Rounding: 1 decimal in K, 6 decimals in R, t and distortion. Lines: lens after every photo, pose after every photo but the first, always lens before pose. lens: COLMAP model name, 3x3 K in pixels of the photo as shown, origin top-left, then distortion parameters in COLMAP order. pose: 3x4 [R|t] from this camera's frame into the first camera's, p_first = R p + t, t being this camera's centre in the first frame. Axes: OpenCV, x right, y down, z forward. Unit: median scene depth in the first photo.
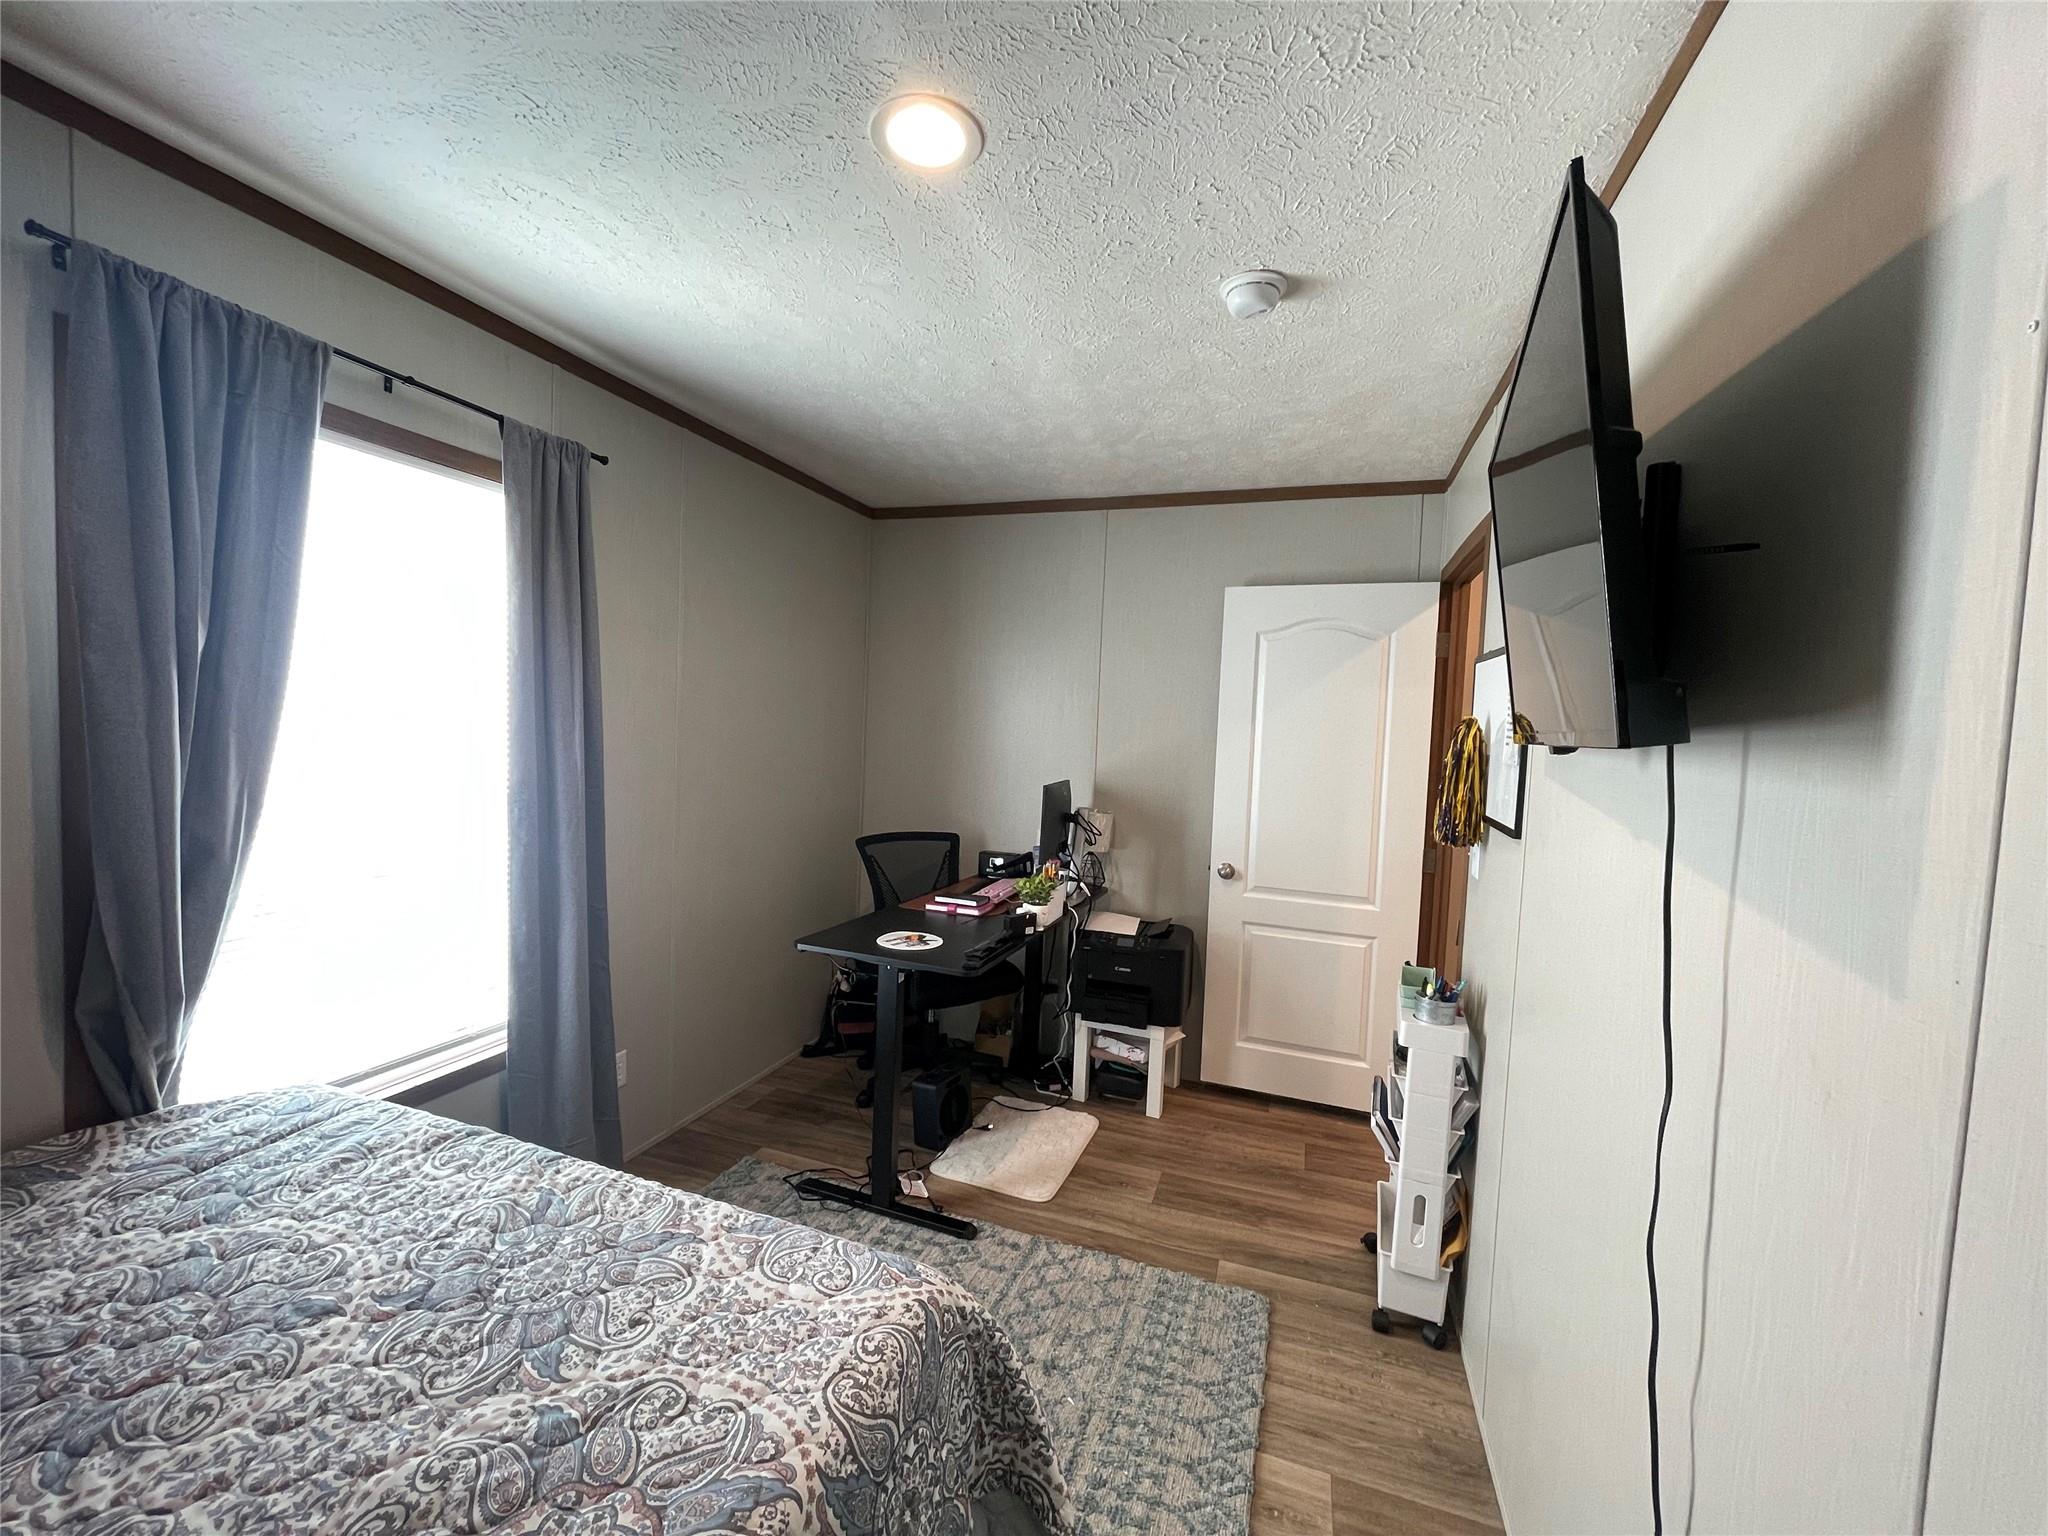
lens RADIAL K [[822.4, 0, 1021.5], [0, 822.4, 766.1], [0, 0, 1]] dist [-0.002958, -0.000099]
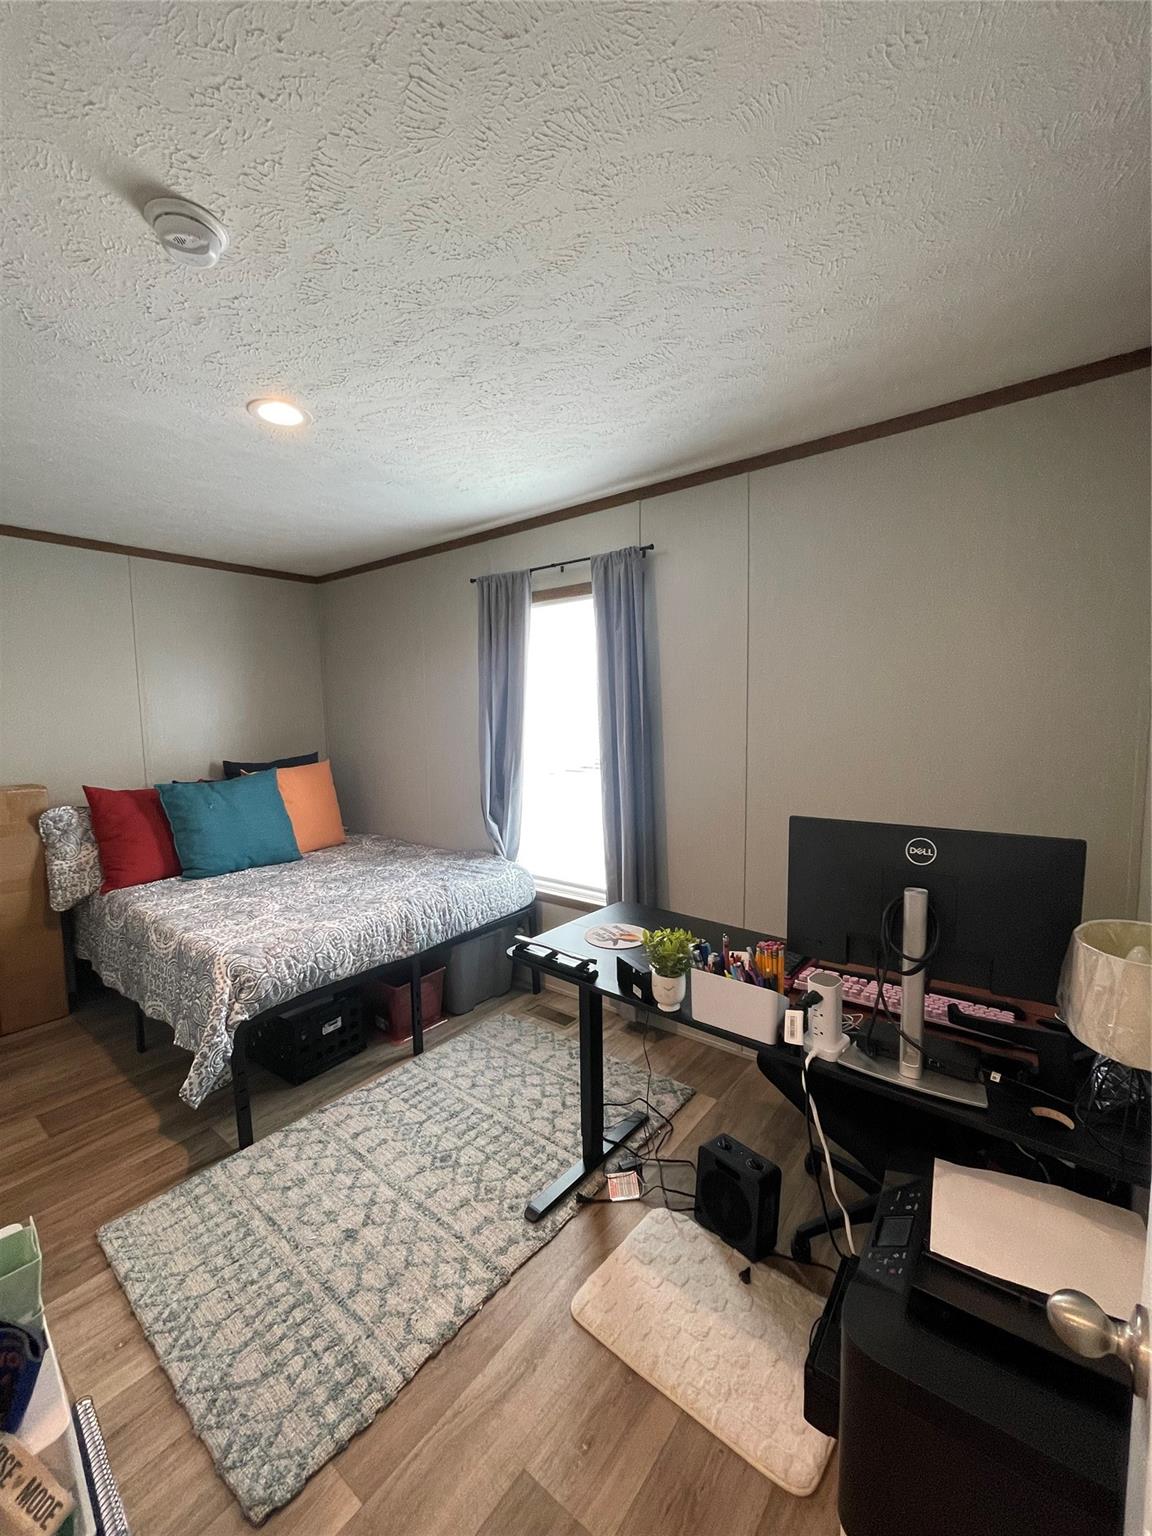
lens RADIAL K [[616.8, 0, 576.0], [0, 616.8, 768.0], [0, 0, 1]] dist [-0.002958, -0.000099]
pose [[-0.323026, 0.047082, -0.945218, 0.690700], [-0.047759, 0.996678, 0.065967, -0.044139], [0.945184, 0.066451, -0.319705, 1.411415]]
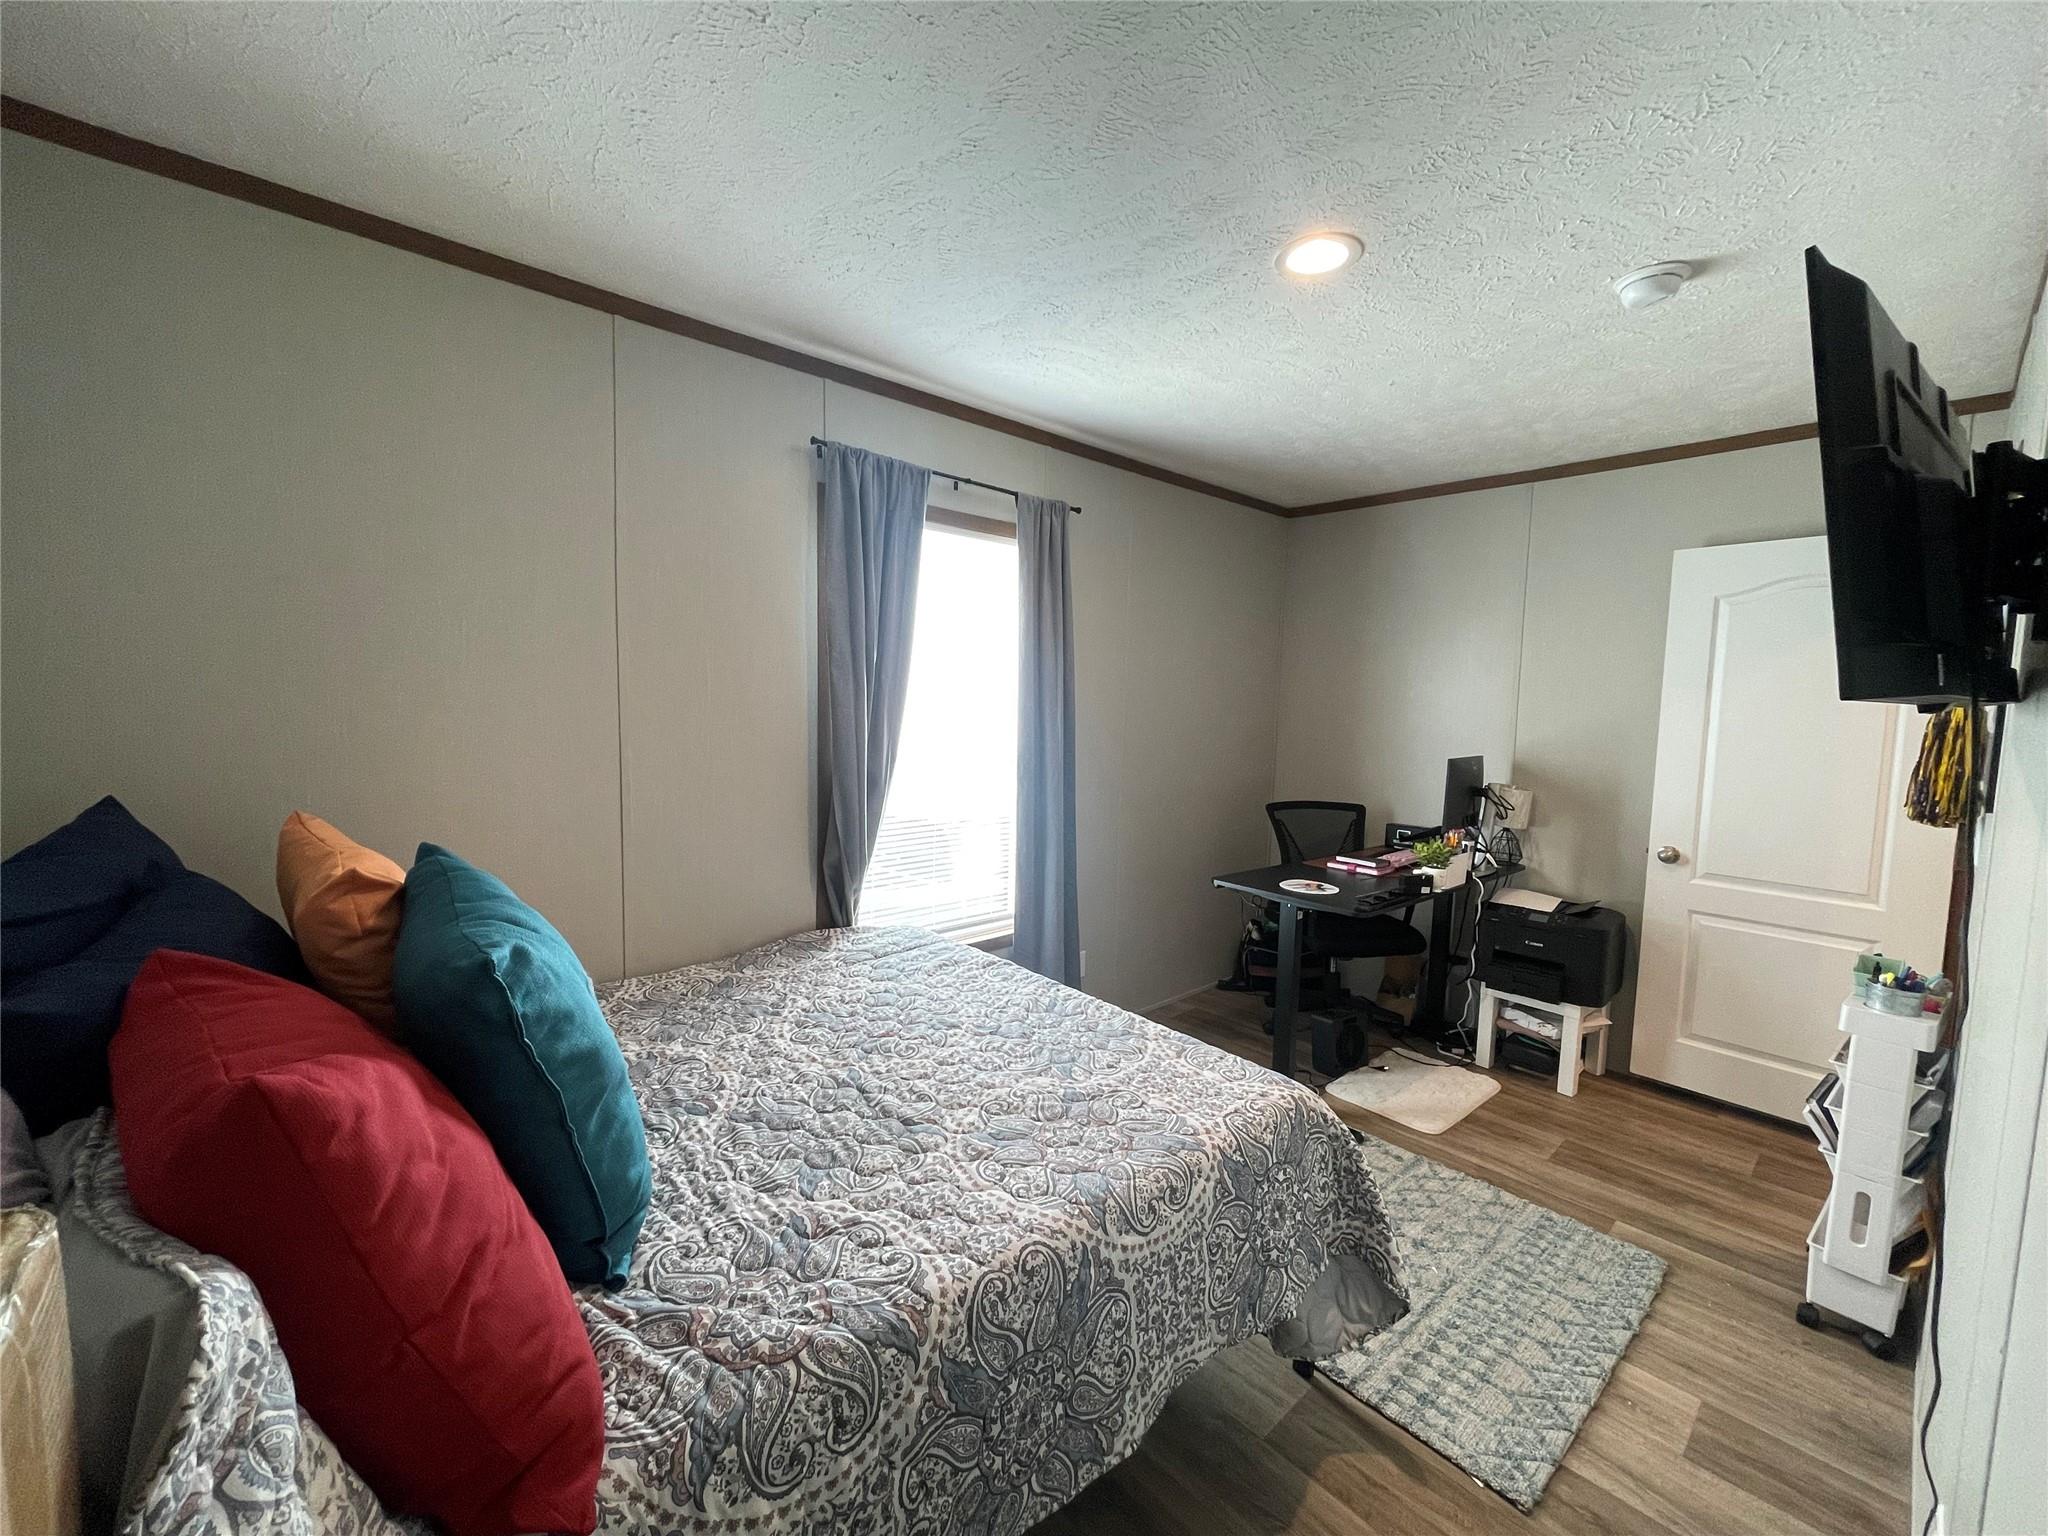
lens RADIAL K [[822.4, 0, 1021.5], [0, 822.4, 766.1], [0, 0, 1]] dist [-0.002958, -0.000099]
pose [[0.876465, 0.019858, -0.481055, 0.078404], [-0.011551, 0.999729, 0.020224, 0.025453], [0.481326, -0.012169, 0.876457, -0.268358]]
